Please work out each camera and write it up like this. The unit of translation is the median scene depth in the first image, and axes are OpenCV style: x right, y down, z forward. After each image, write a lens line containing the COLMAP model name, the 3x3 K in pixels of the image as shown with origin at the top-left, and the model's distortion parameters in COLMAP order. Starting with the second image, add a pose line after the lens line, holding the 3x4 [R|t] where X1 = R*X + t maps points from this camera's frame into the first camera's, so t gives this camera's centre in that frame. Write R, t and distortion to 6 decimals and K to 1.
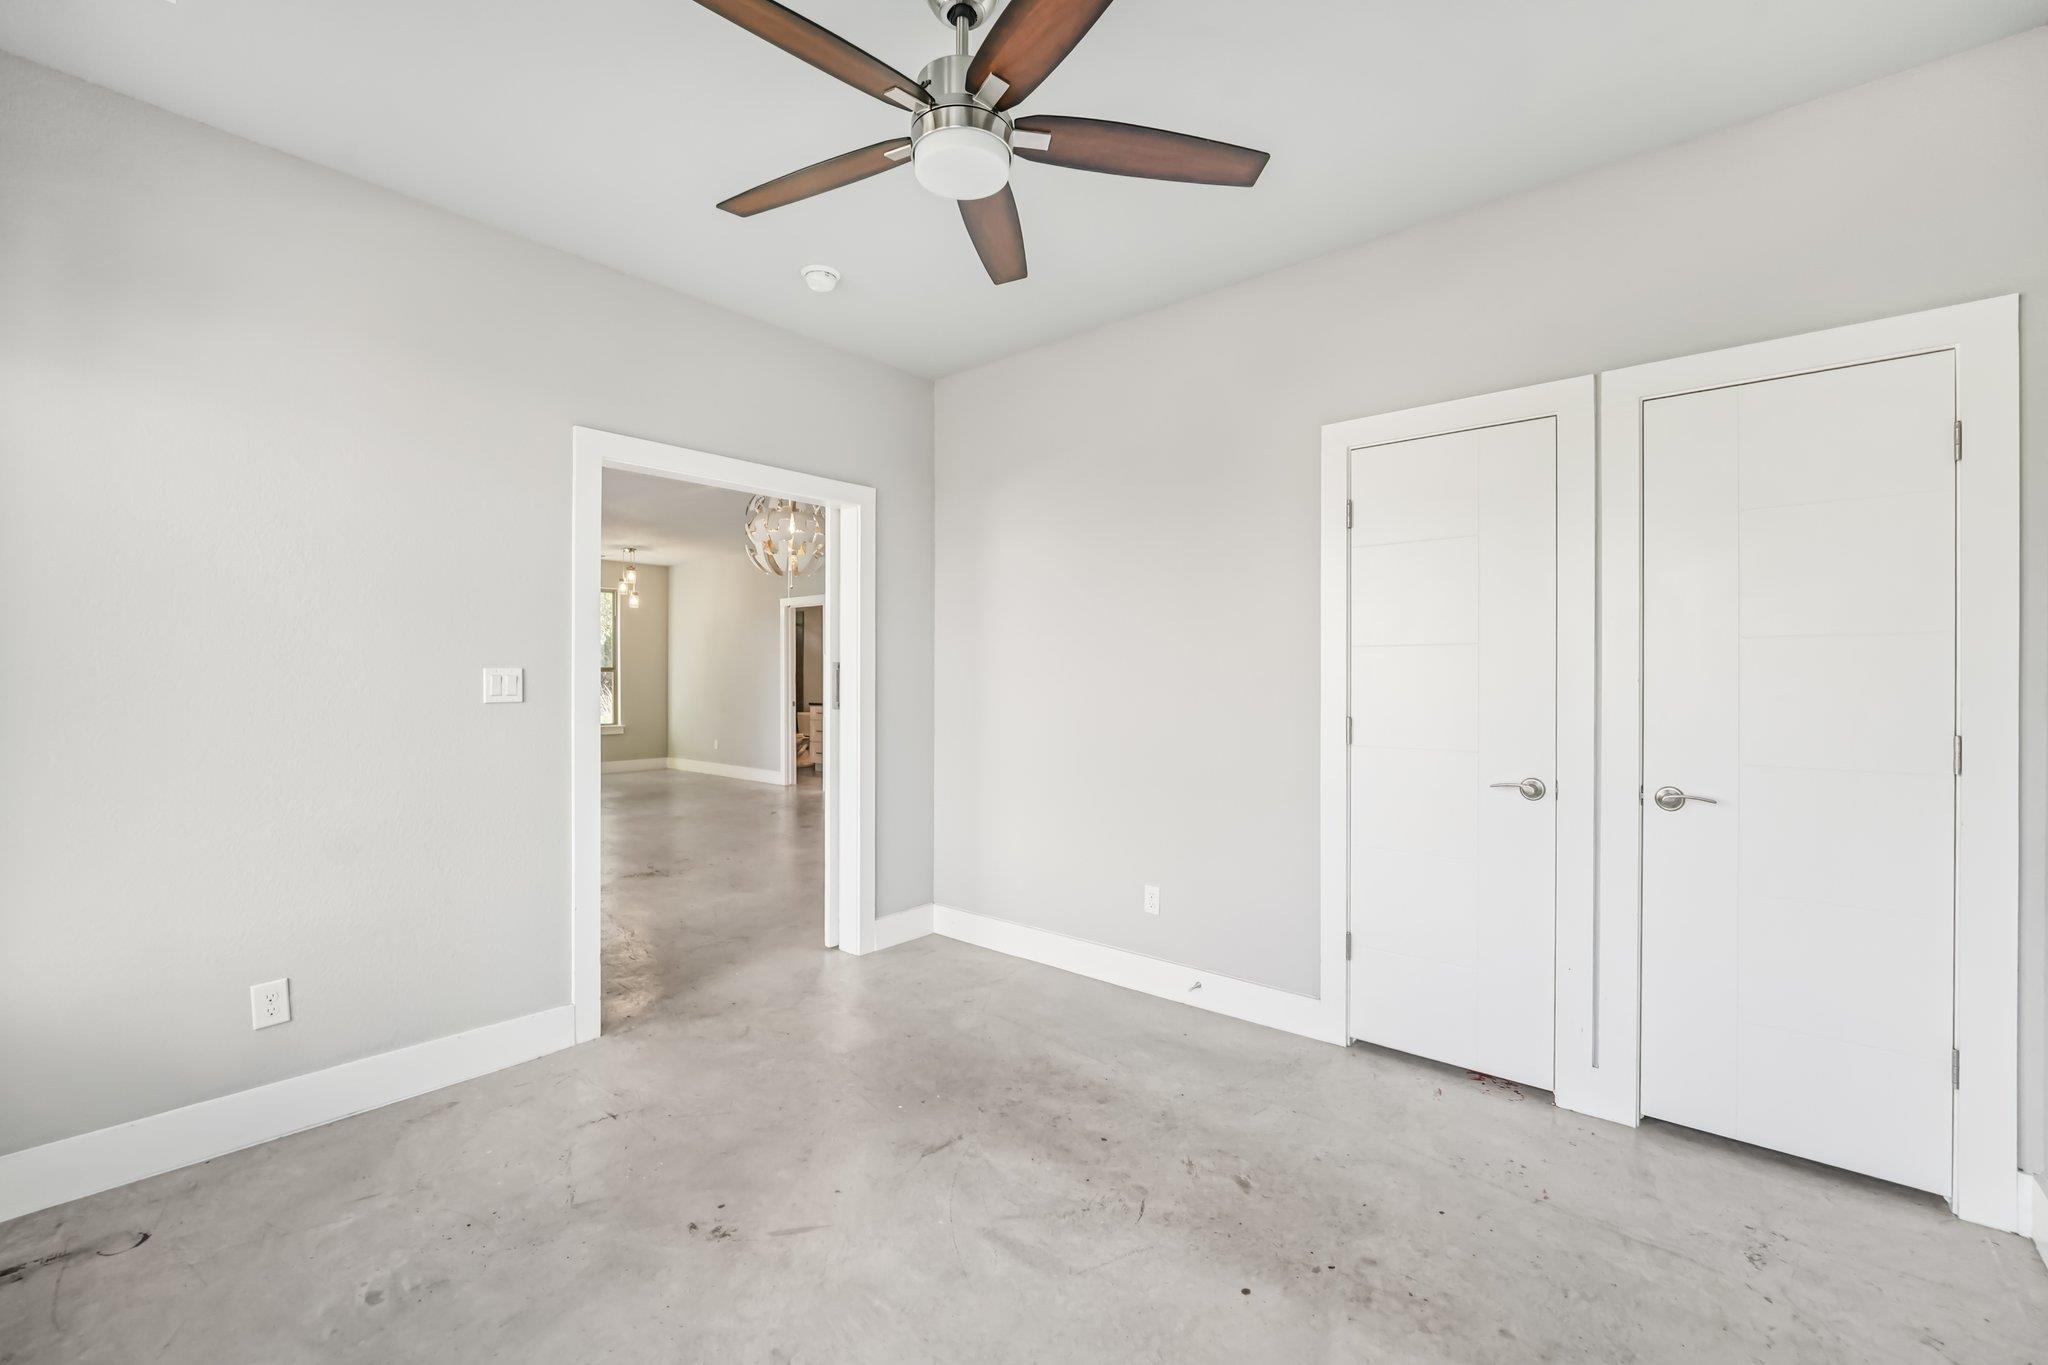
lens RADIAL K [[804.4, 0, 1016.0], [0, 804.4, 673.8], [0, 0, 1]] dist [-0.013131, -0.000065]
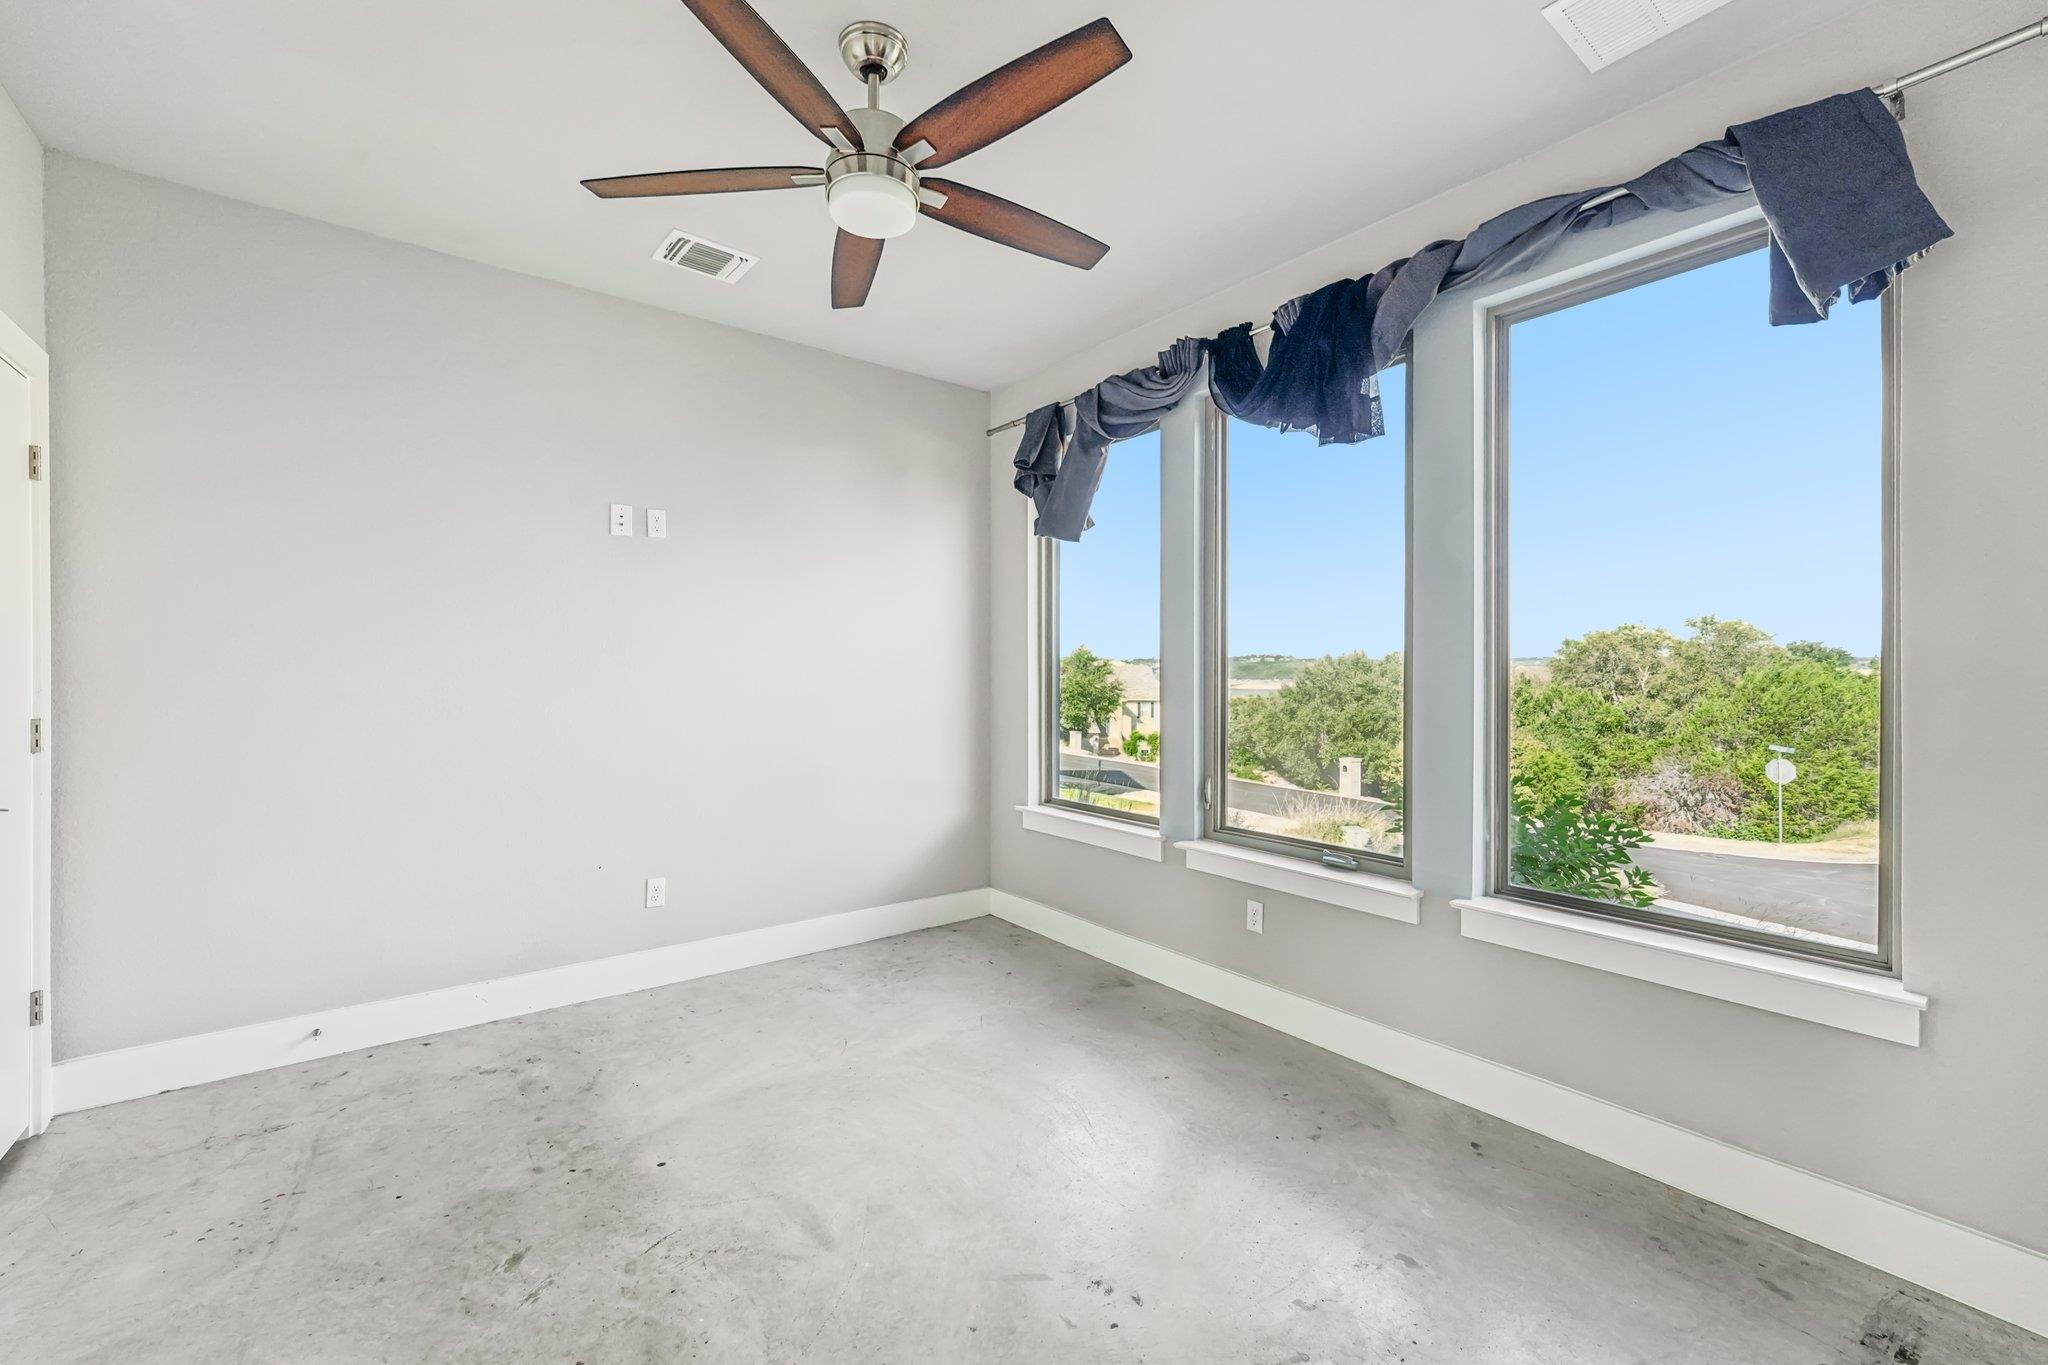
lens RADIAL K [[814.4, 0, 998.2], [0, 814.4, 670.5], [0, 0, 1]] dist [-0.014643, 0.000007]
pose [[-0.972389, -0.003235, 0.233344, -0.461899], [-0.004226, 0.999984, -0.003747, 0.008105], [-0.233328, -0.004629, -0.972387, 1.900503]]
